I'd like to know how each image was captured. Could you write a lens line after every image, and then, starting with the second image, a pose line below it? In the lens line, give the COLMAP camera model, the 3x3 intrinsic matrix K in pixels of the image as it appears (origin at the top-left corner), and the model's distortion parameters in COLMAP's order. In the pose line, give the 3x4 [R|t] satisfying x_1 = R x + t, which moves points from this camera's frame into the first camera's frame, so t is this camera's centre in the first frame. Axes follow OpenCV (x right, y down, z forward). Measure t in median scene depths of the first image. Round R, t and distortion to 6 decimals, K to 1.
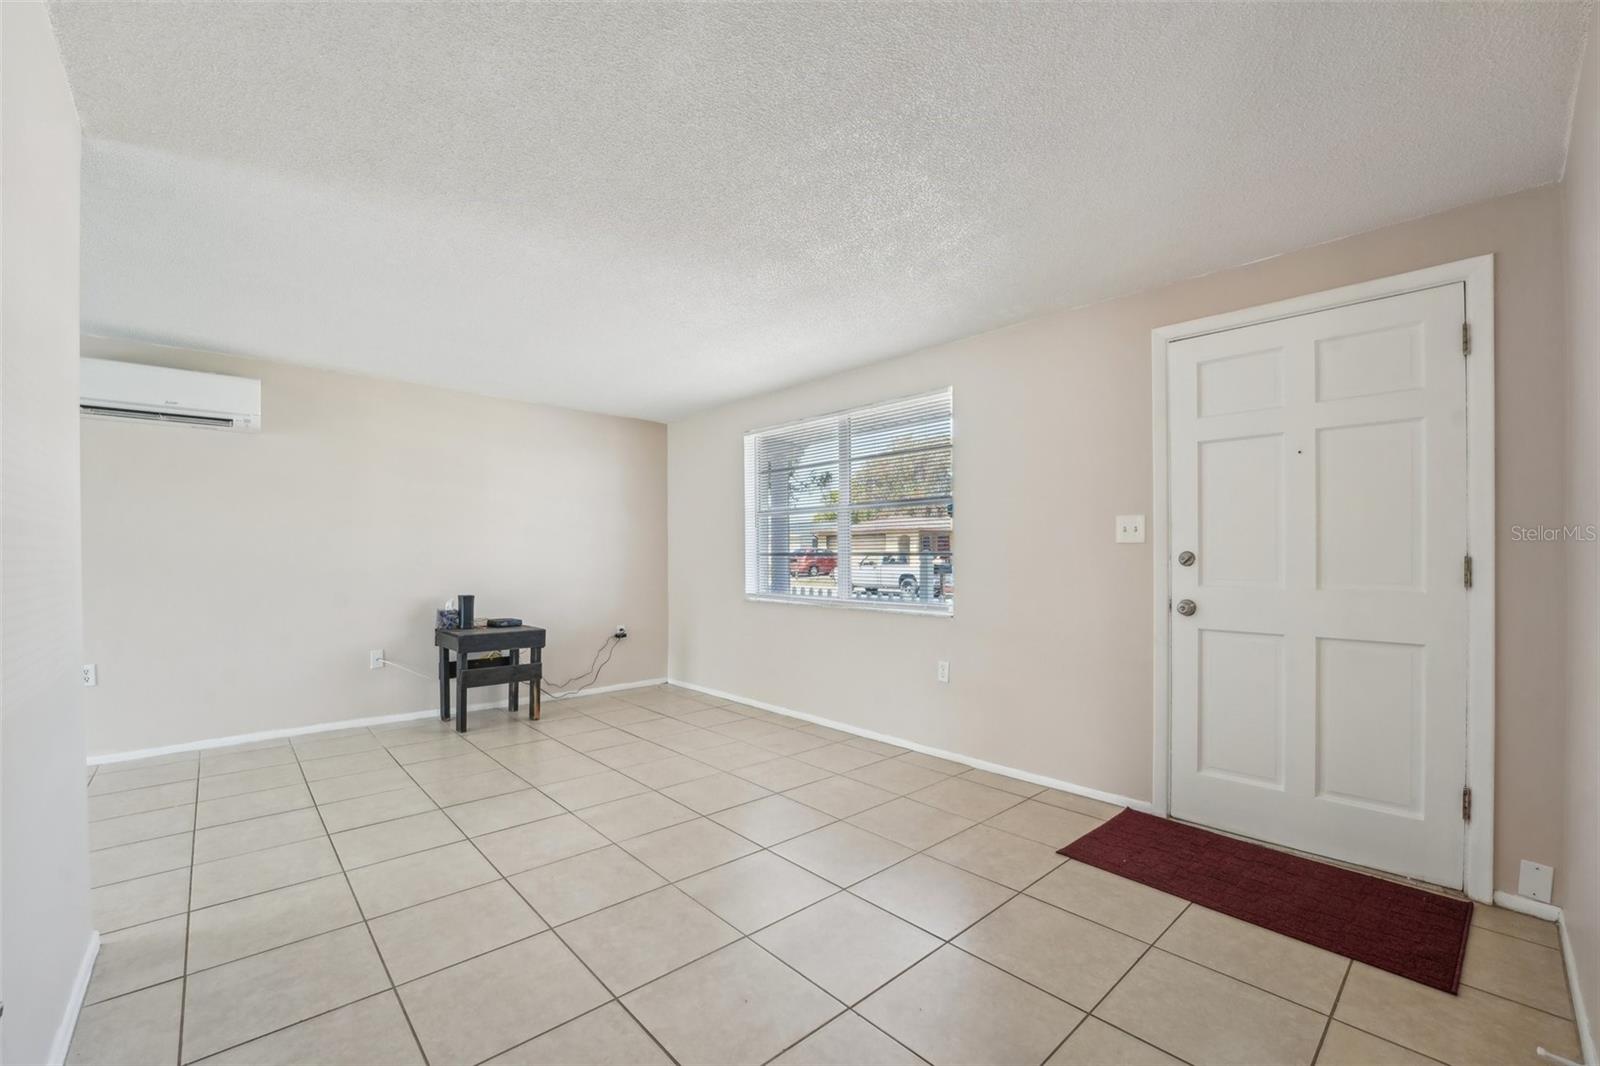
lens RADIAL K [[649.8, 0, 795.5], [0, 649.8, 551.9], [0, 0, 1]] dist [-0.019854, 0.002643]
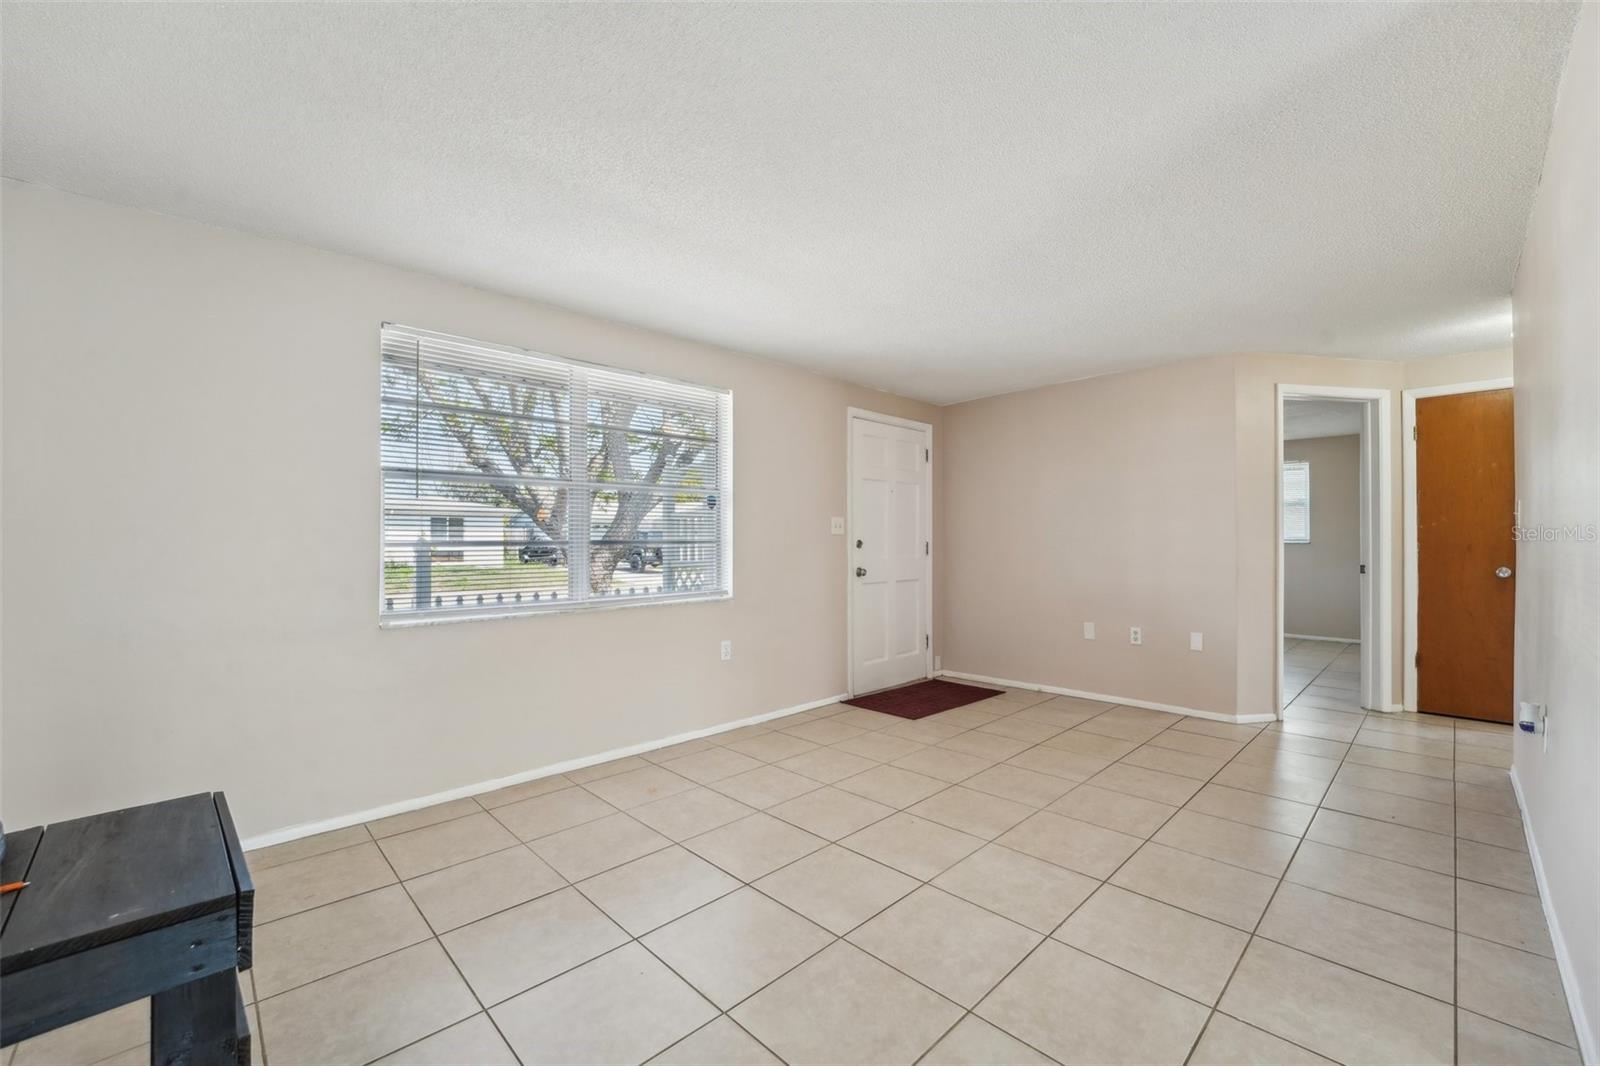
lens RADIAL K [[649.8, 0, 801.1], [0, 649.8, 538.0], [0, 0, 1]] dist [-0.019854, 0.002643]
pose [[-0.036591, 0.005850, 0.999313, -0.880971], [0.000260, 0.999983, -0.005845, 0.003431], [-0.999330, 0.000046, -0.036592, 0.943462]]
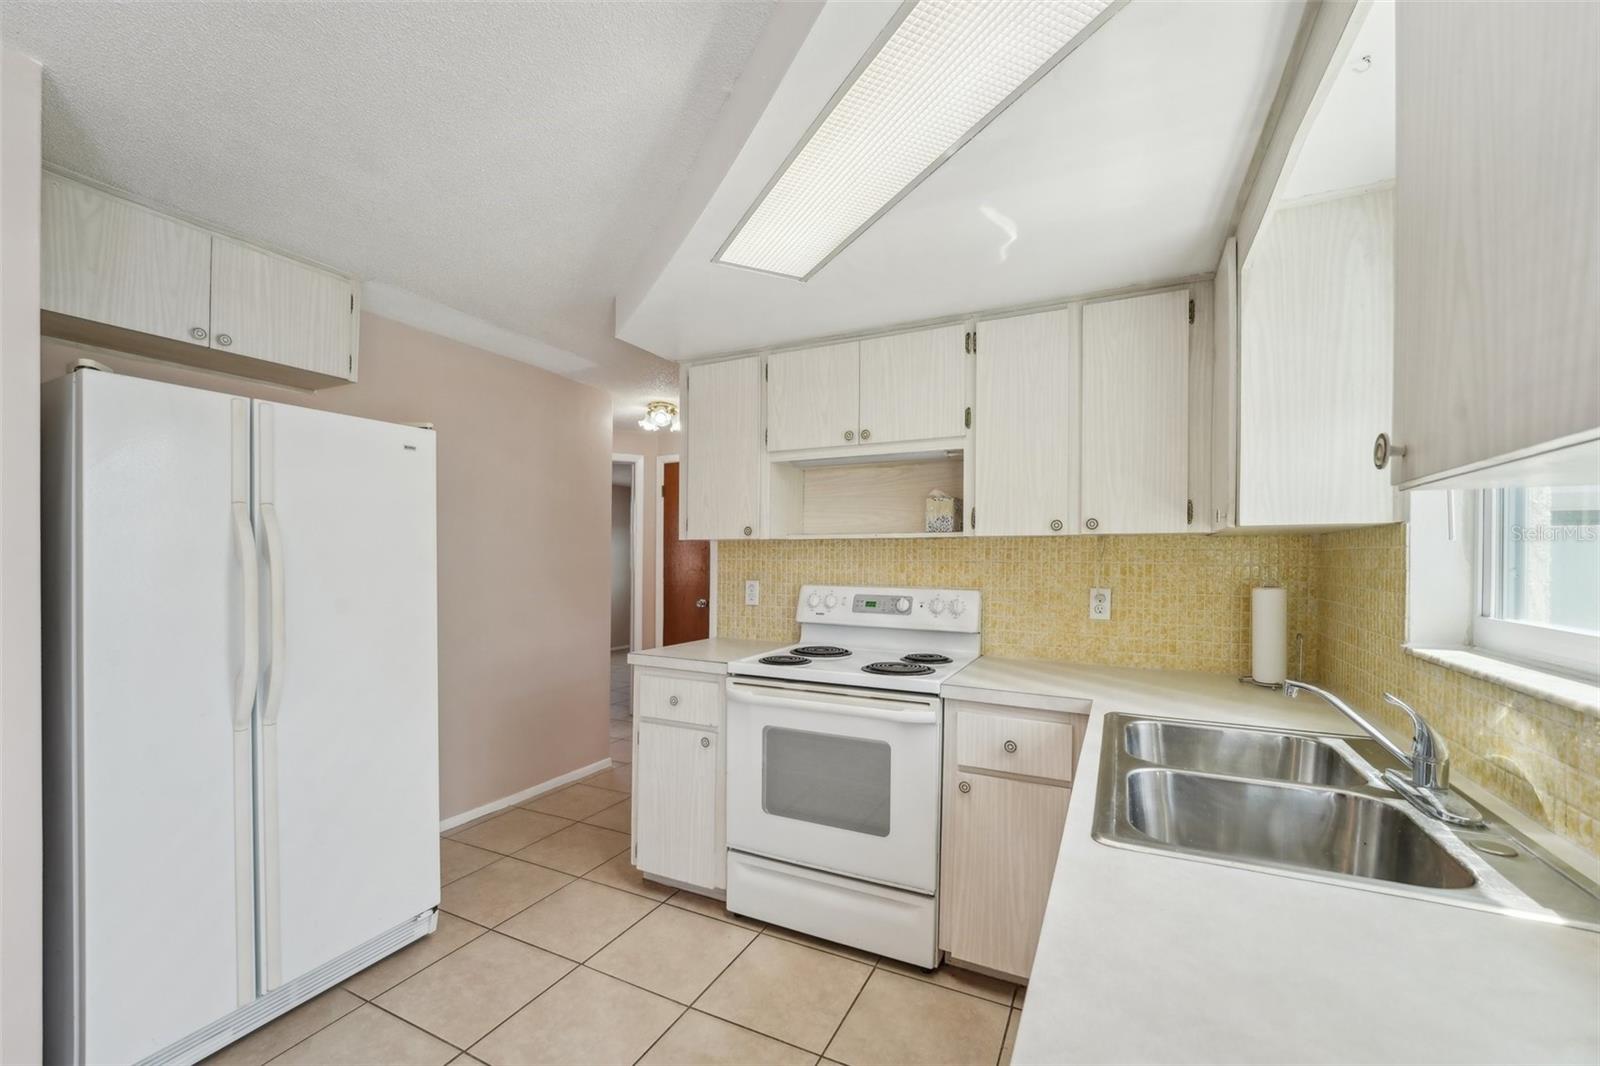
lens RADIAL K [[649.8, 0, 787.9], [0, 649.8, 562.1], [0, 0, 1]] dist [-0.019854, 0.002643]
pose [[-0.353662, -0.004127, 0.935364, -1.255966], [0.000231, 0.999990, 0.004499, -0.040488], [-0.935373, 0.001808, -0.353658, 0.010260]]
